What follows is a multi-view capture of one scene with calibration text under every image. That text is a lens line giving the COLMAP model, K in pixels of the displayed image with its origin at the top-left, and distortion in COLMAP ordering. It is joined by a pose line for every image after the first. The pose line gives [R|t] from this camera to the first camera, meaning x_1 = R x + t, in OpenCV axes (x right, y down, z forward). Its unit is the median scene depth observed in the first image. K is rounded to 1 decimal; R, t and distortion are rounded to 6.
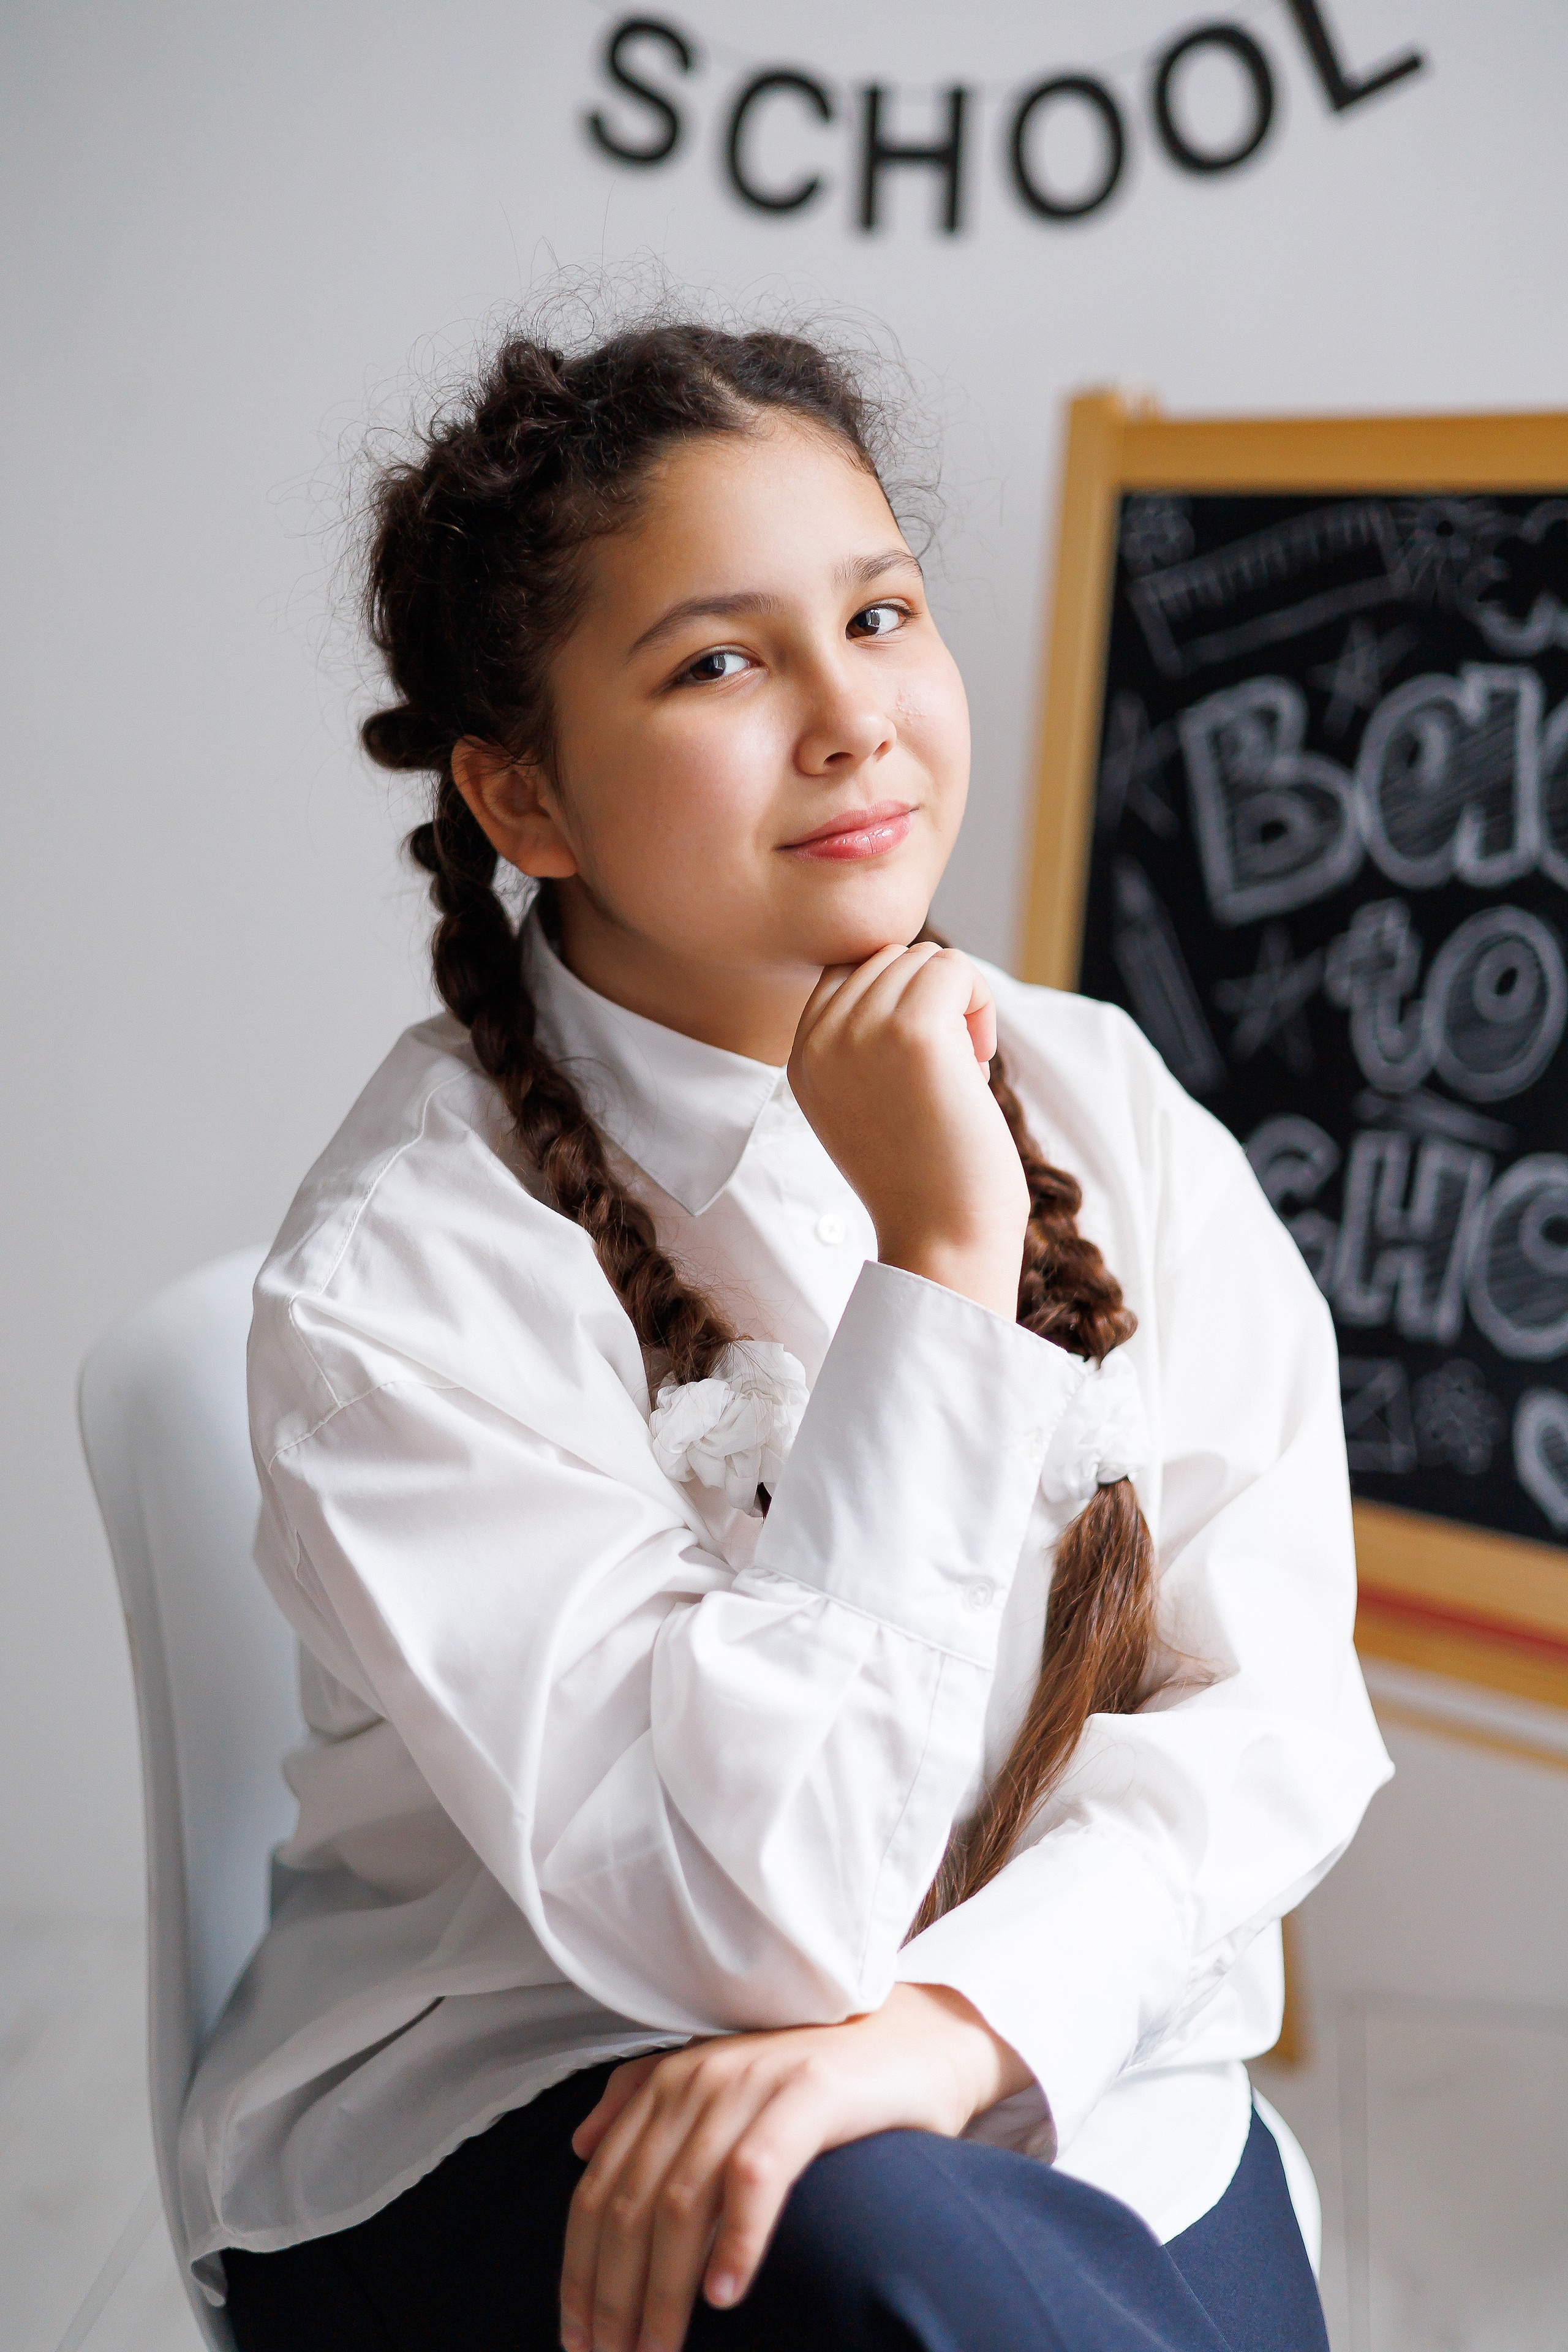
lens RADIAL K [[3395.2, 0, 769.5], [0, 3395.2, 1164.9], [0, 0, 1]] dist [0.226793, 0.000000]
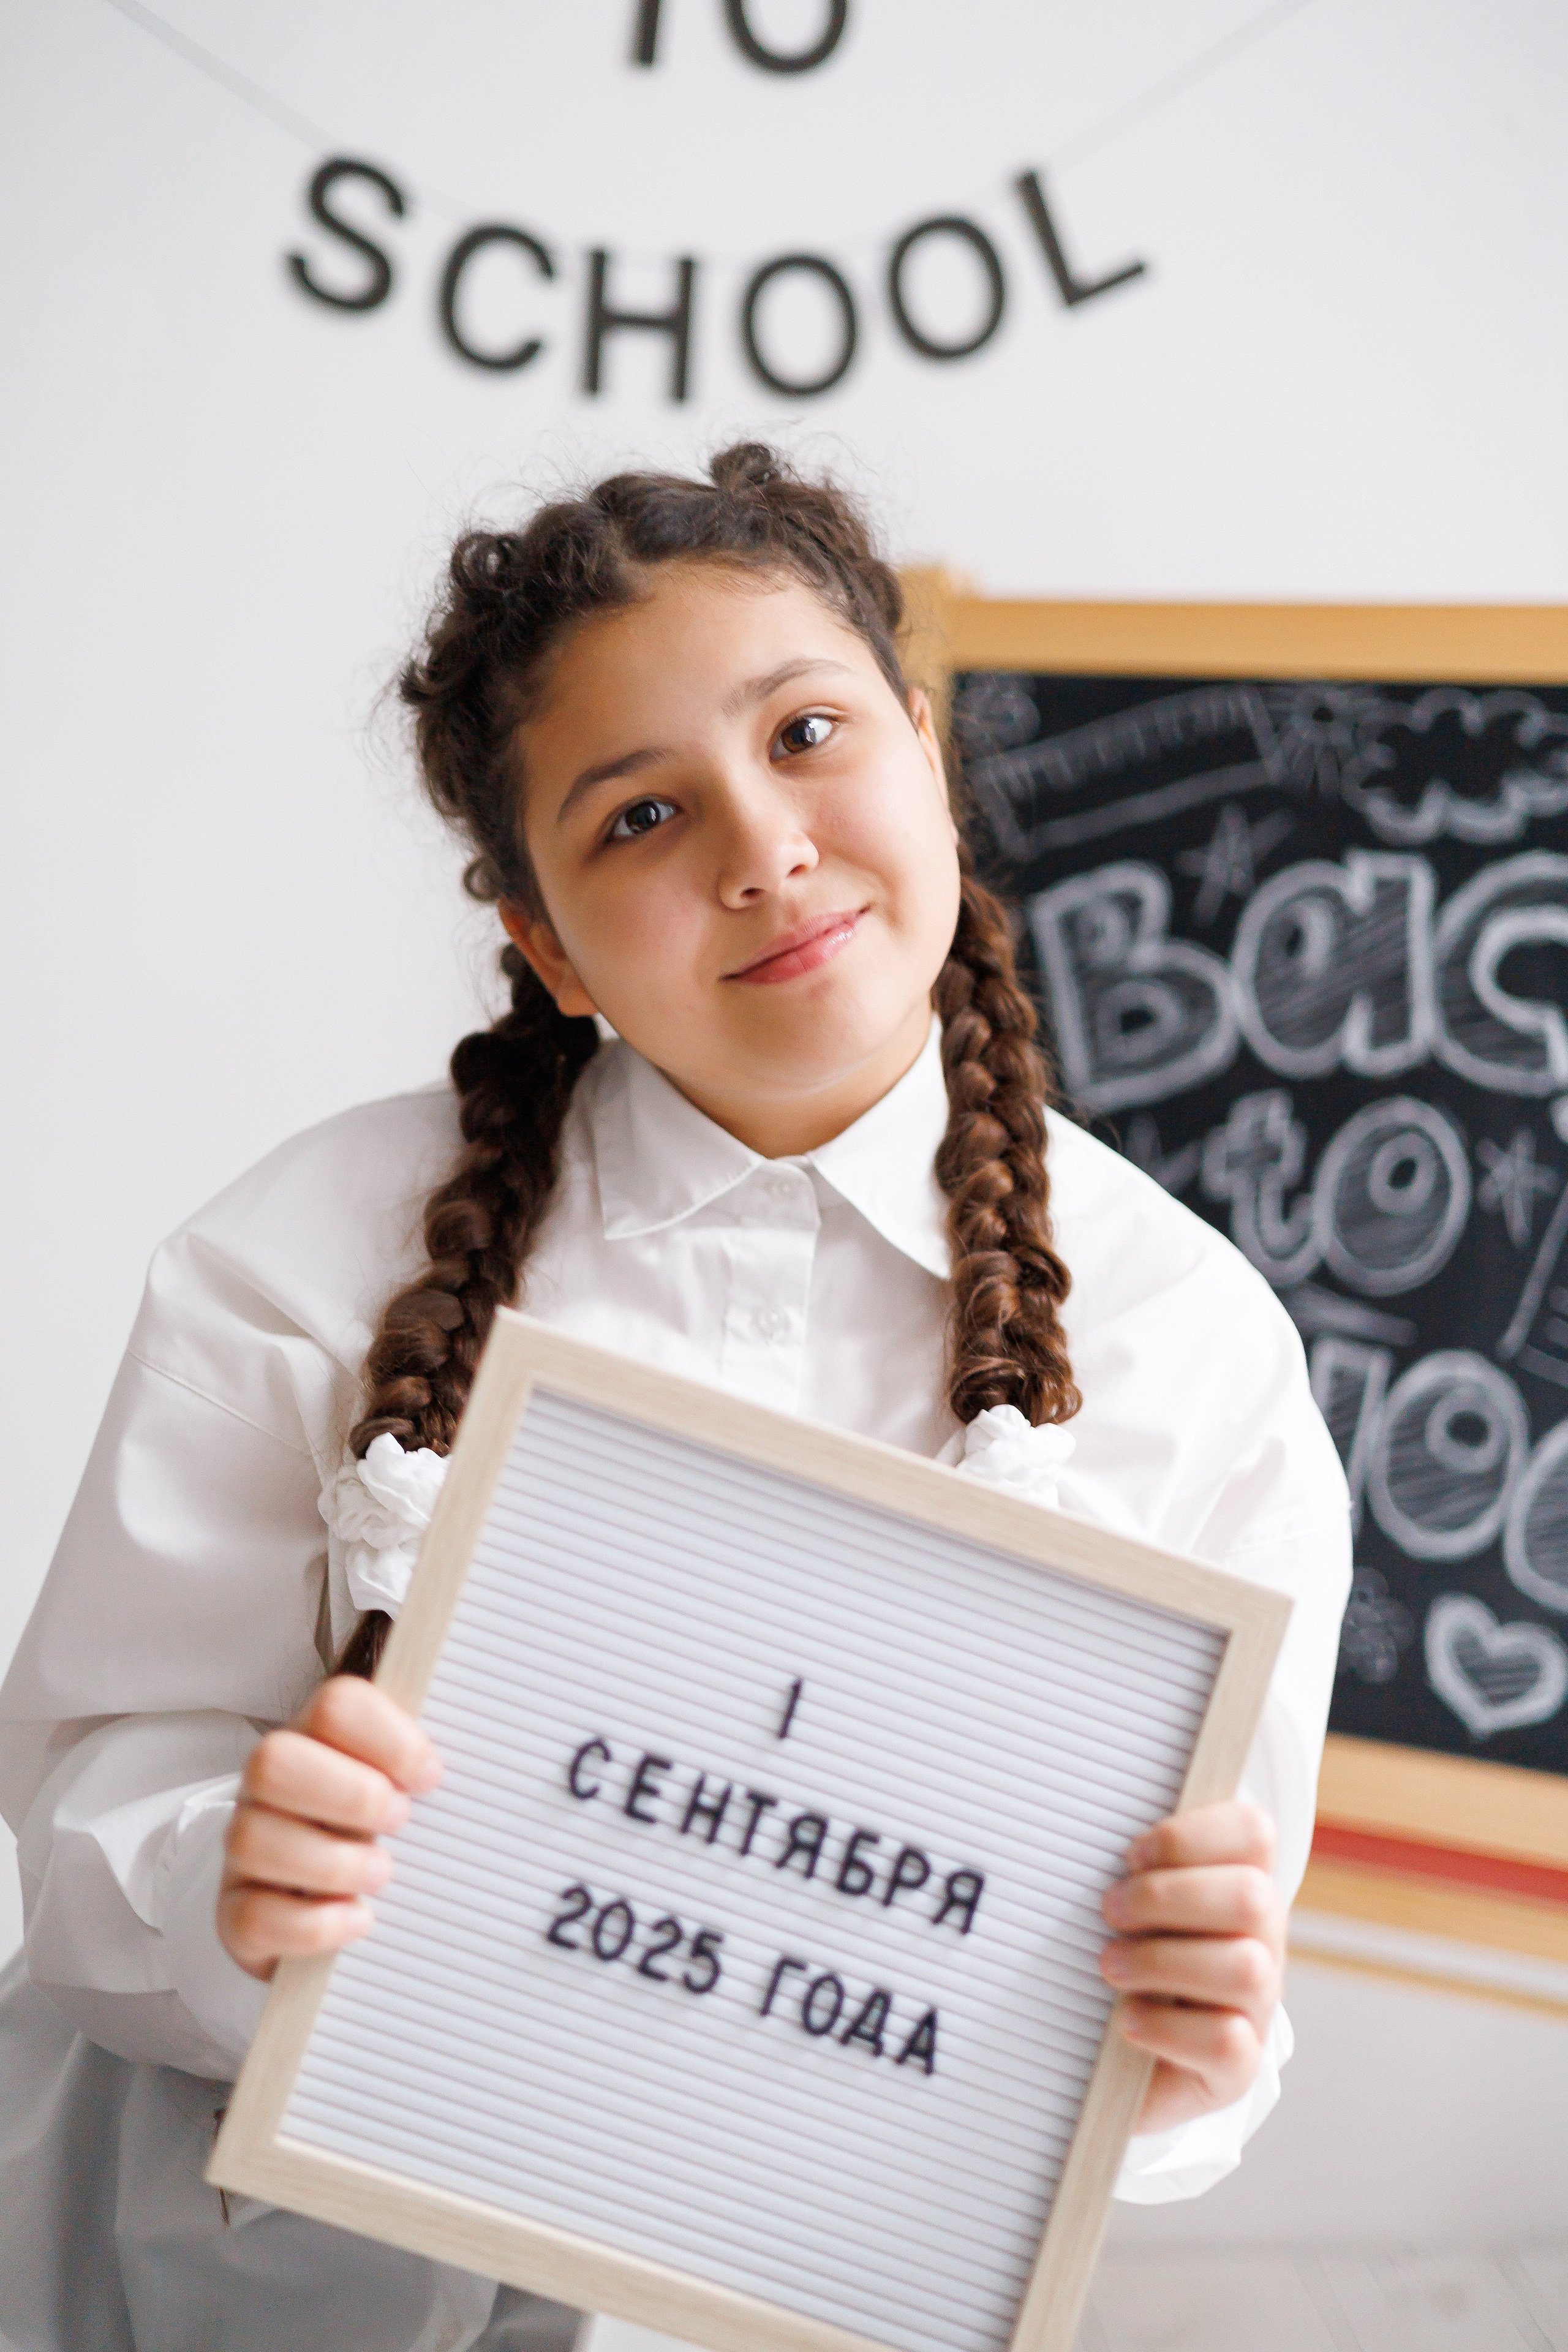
lens RADIAL K [[3395.2, 0, 820.3], [0, 3395.2, 1157.2], [0, 0, 1]] dist [0.226793, 0.000000]
pose [[0.963921, -0.004397, 0.266153, -0.195383], [0.022133, 0.997725, -0.063676, 0.000244], [-0.265268, 0.067270, 0.961825, 0.104061]]
